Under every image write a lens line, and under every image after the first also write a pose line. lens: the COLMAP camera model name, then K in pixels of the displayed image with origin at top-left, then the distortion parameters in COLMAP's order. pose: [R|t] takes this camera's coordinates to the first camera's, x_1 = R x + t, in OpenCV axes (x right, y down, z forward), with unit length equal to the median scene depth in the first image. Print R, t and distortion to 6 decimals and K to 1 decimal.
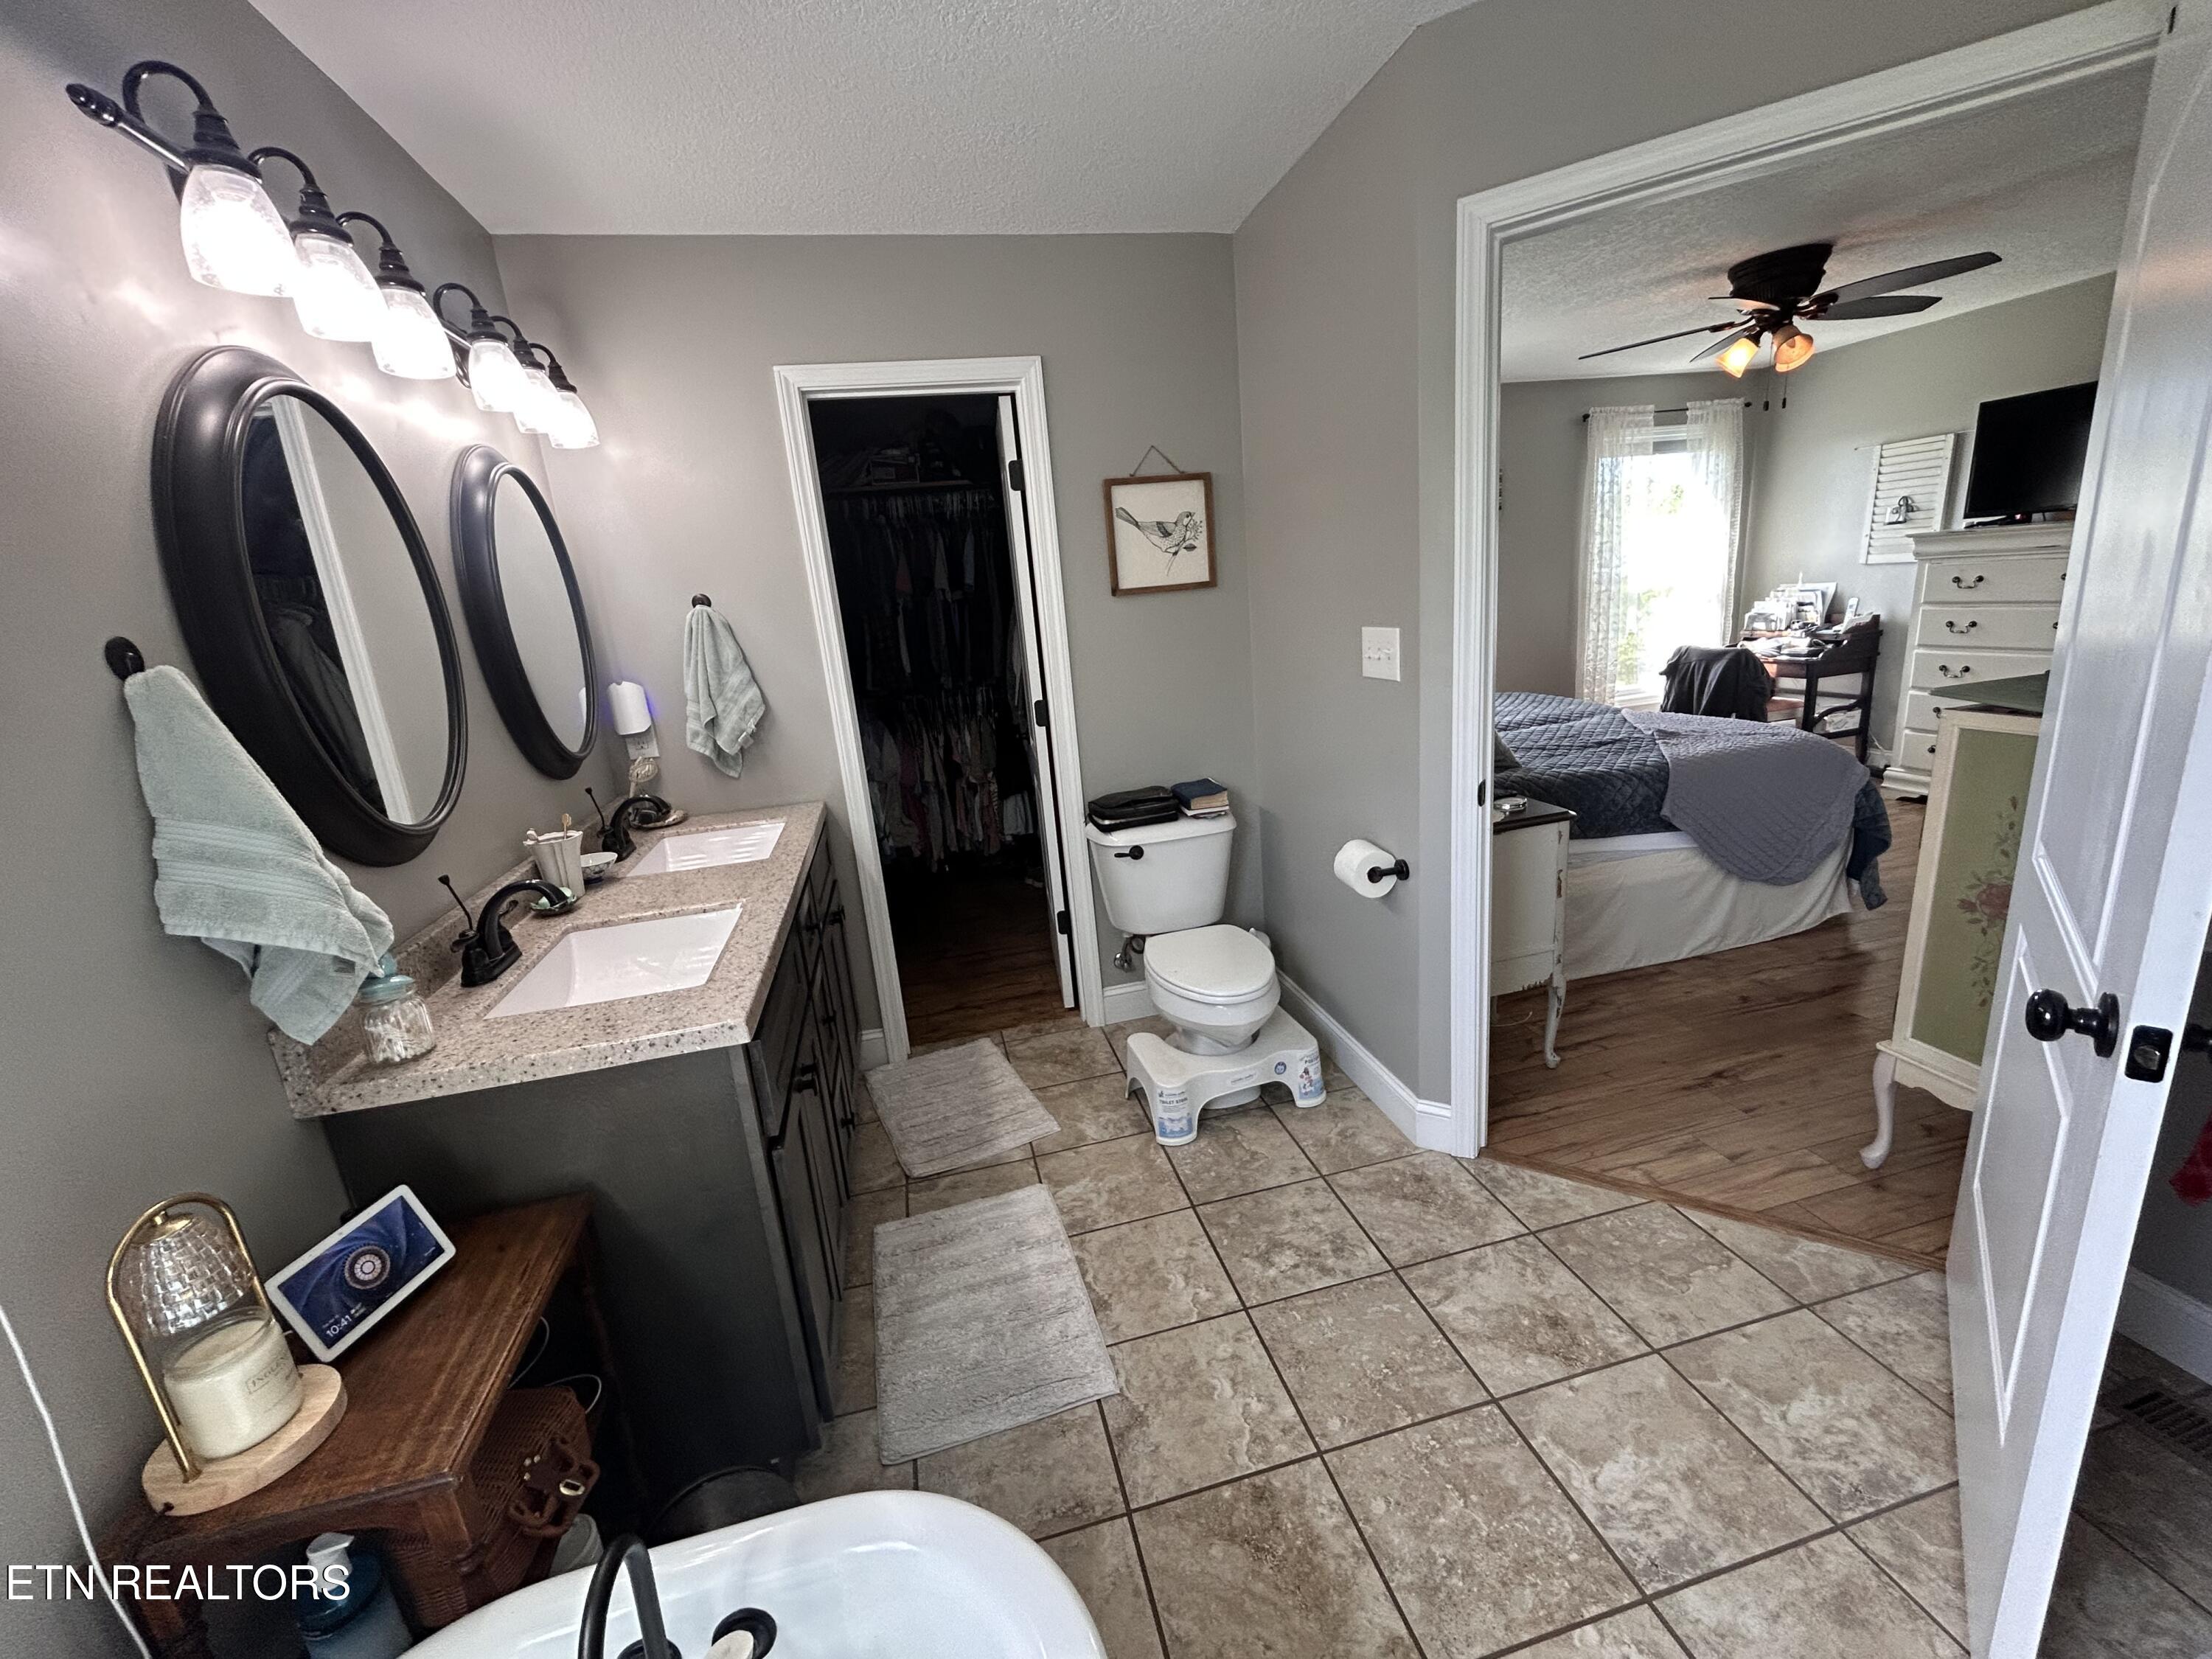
lens RADIAL K [[883.6, 0, 1106.0], [0, 883.6, 829.5], [0, 0, 1]] dist [0.000349, -0.000125]
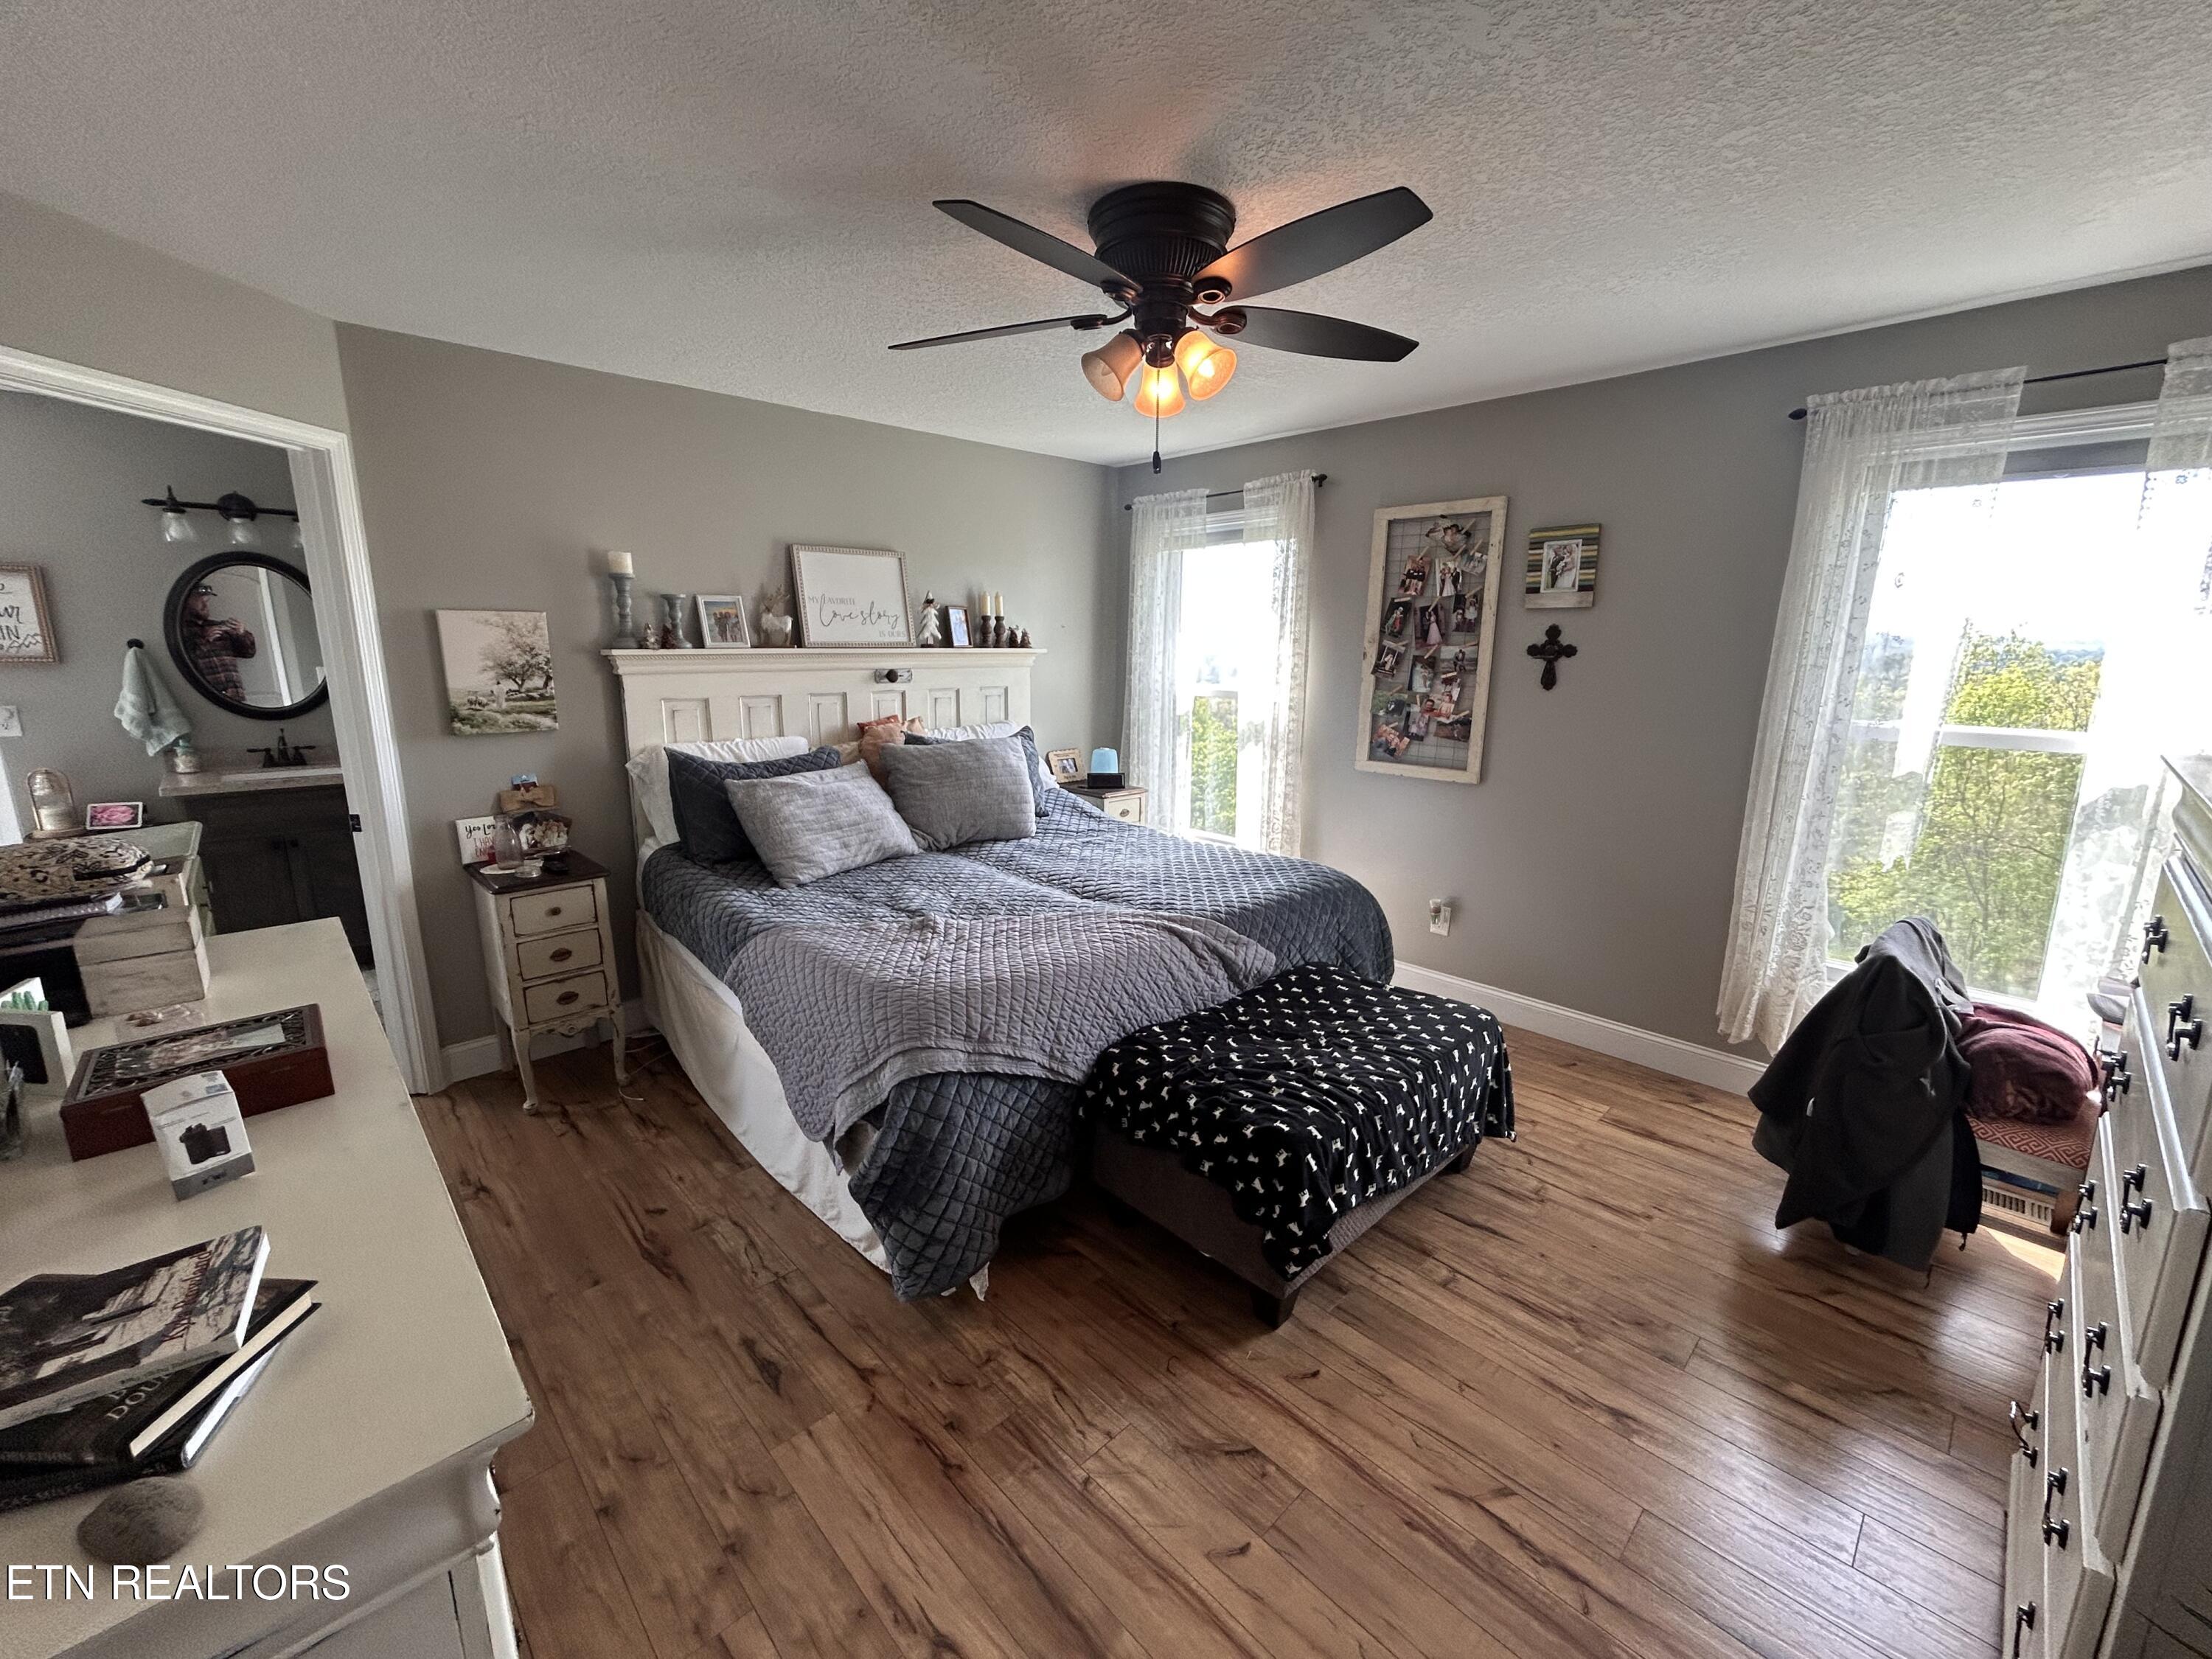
lens RADIAL K [[899.6, 0, 1106.0], [0, 899.6, 829.5], [0, 0, 1]] dist [-0.000777, -0.001089]
pose [[0.509439, 0.269996, -0.817052, 3.235194], [-0.270738, 0.951572, 0.145641, -0.816807], [0.816806, 0.147012, 0.557866, 1.661098]]
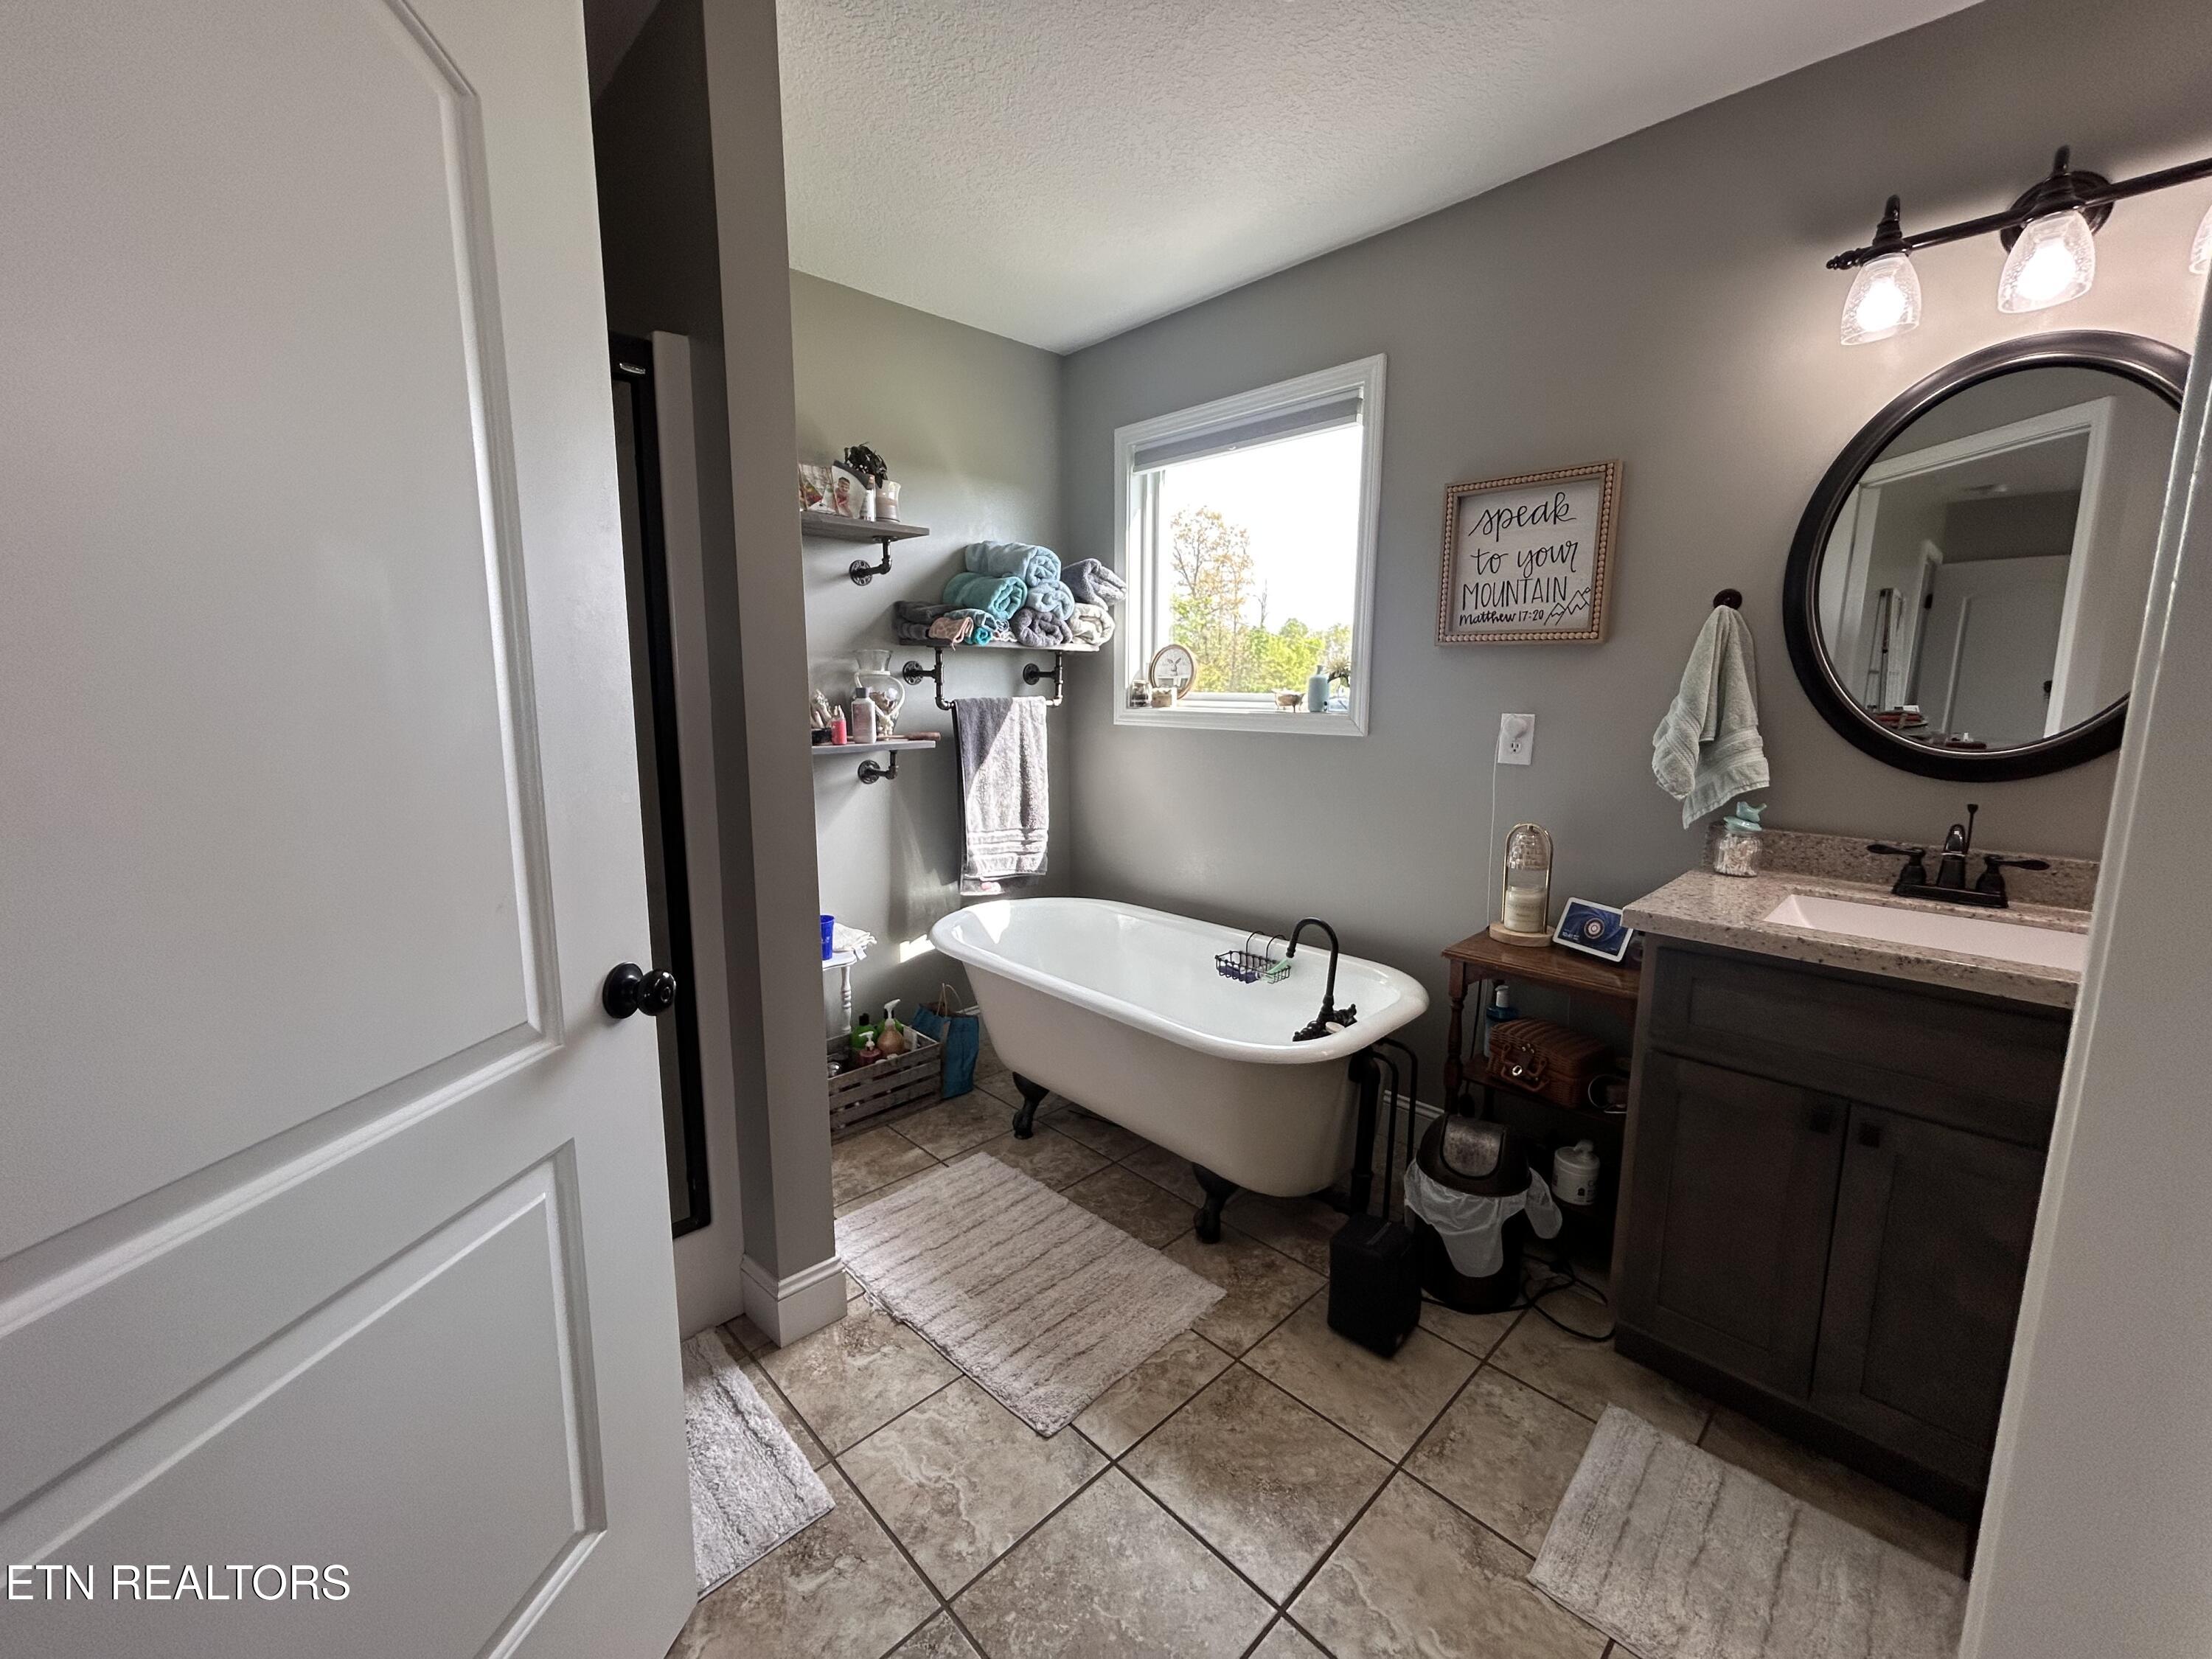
lens RADIAL K [[899.6, 0, 1106.0], [0, 899.6, 829.5], [0, 0, 1]] dist [-0.000777, -0.001089]
pose [[-0.855016, 0.165965, -0.491328, 0.708957], [-0.060216, 0.909229, 0.411918, -0.313125], [0.515093, 0.381782, -0.767412, 1.345309]]
